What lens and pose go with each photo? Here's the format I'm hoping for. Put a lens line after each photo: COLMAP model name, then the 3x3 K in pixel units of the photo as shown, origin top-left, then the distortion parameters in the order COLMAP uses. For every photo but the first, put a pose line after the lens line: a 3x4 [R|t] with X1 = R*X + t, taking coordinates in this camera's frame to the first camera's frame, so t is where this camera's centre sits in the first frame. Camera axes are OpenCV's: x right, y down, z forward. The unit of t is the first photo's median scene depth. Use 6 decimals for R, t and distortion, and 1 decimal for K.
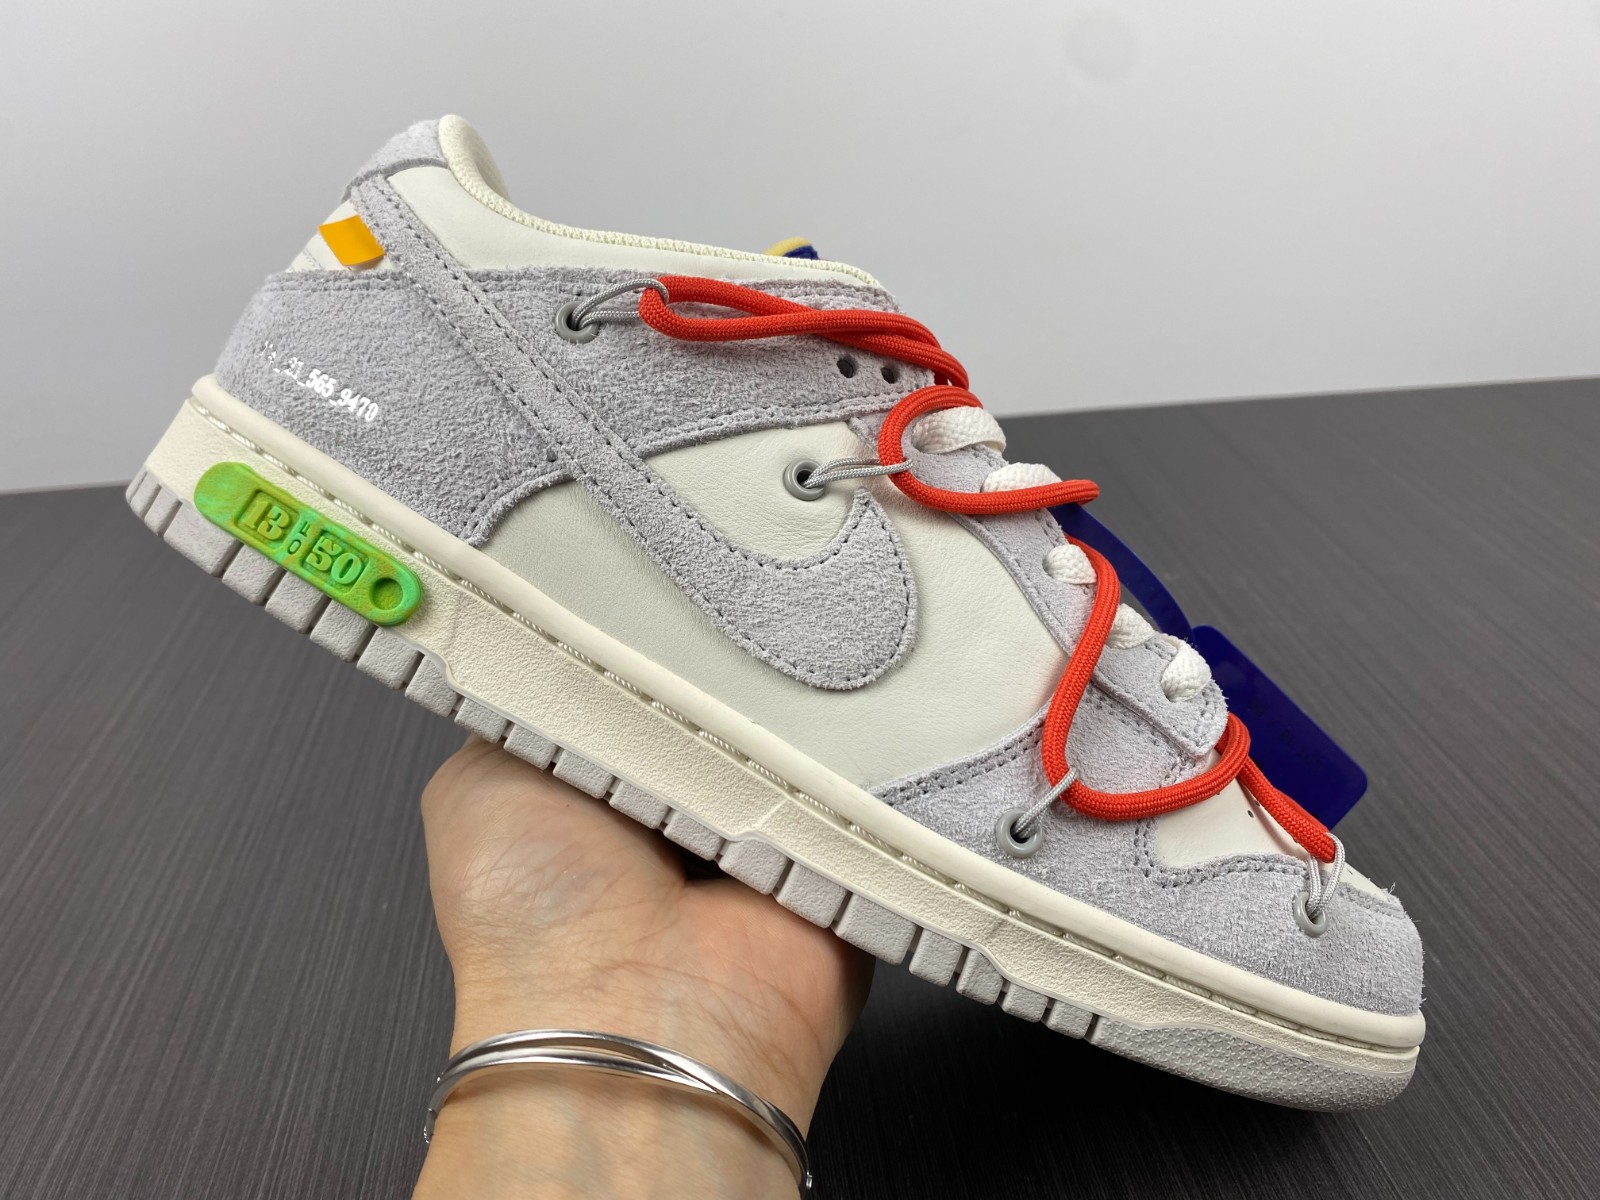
lens RADIAL K [[1212.5, 0, 800.0], [0, 1212.5, 600.0], [0, 0, 1]] dist [0.003882, -0.003064]
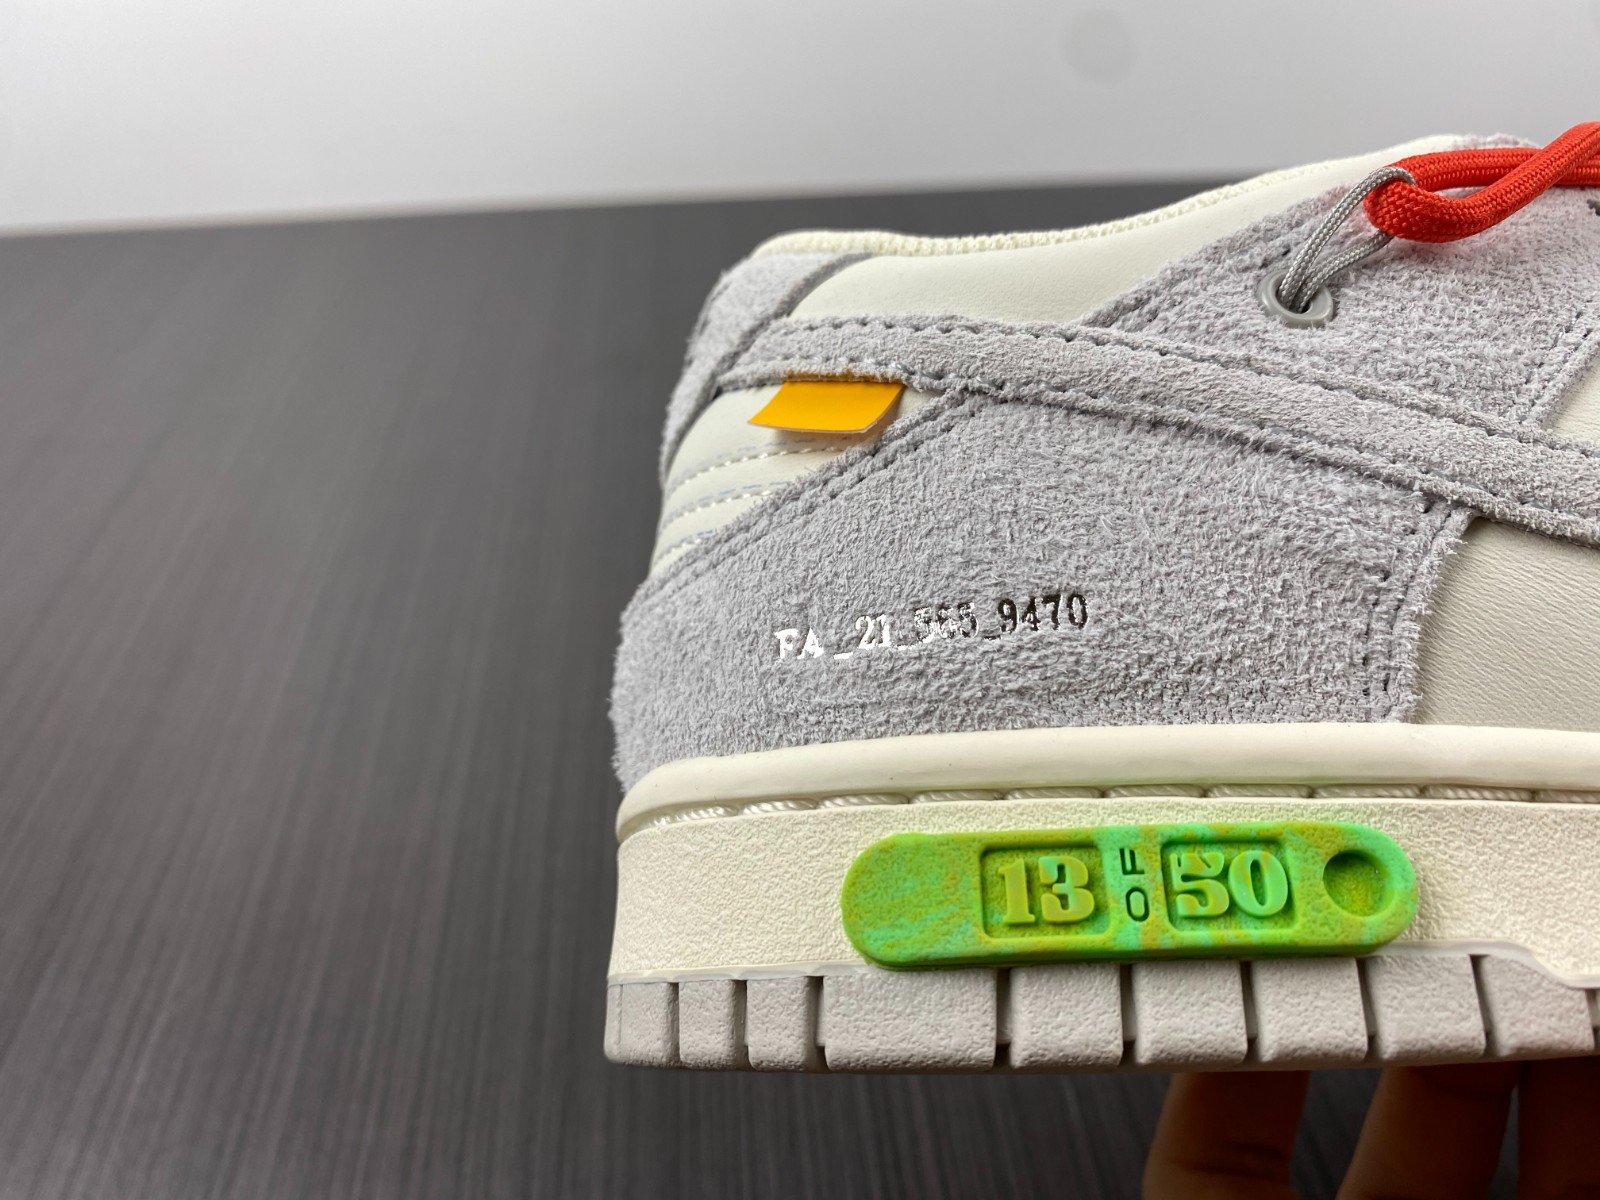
lens RADIAL K [[1212.5, 0, 800.0], [0, 1212.5, 600.0], [0, 0, 1]] dist [0.003882, -0.003064]
pose [[0.848627, -0.477518, 0.227617, -0.582630], [0.522253, 0.824756, -0.216864, -0.109143], [-0.084172, 0.302910, 0.949295, 0.513588]]
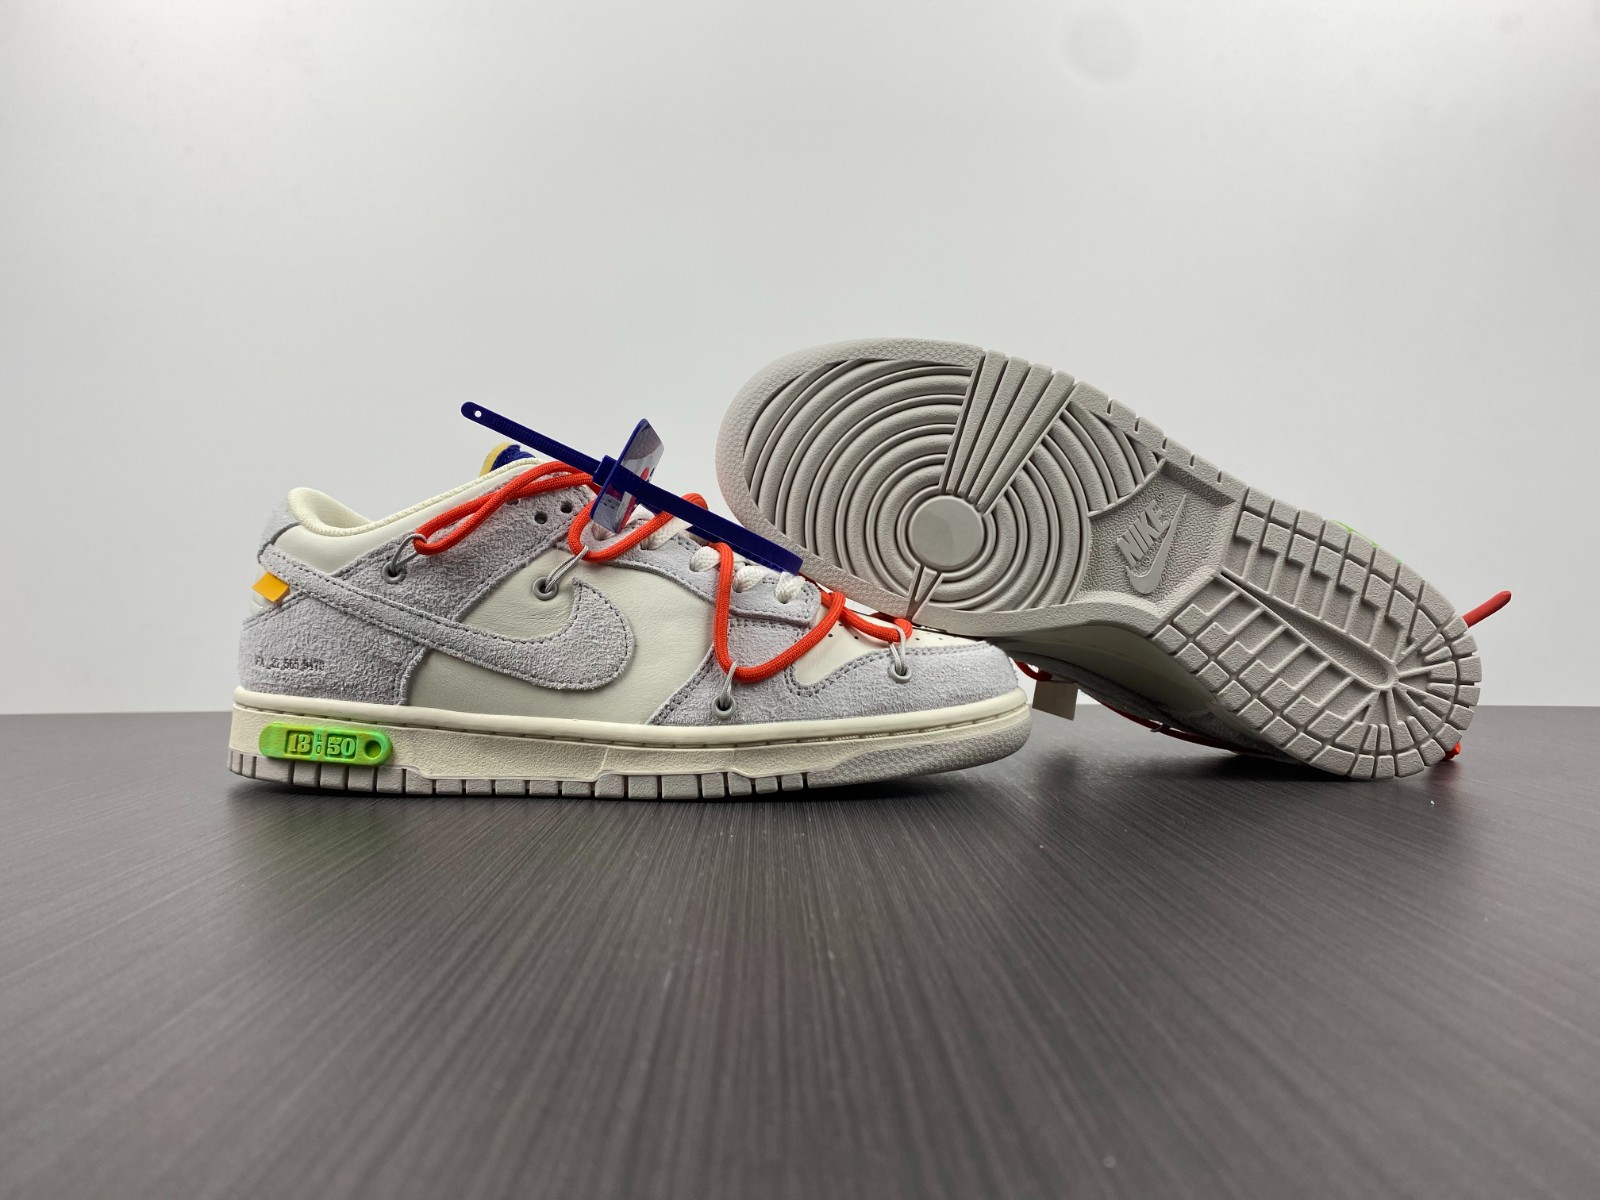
lens RADIAL K [[1212.5, 0, 800.0], [0, 1212.5, 600.0], [0, 0, 1]] dist [0.003882, -0.003064]
pose [[0.883564, -0.465803, -0.048401, 0.433209], [0.465703, 0.884830, -0.014016, 0.122566], [0.049355, -0.010156, 0.998730, -0.821821]]
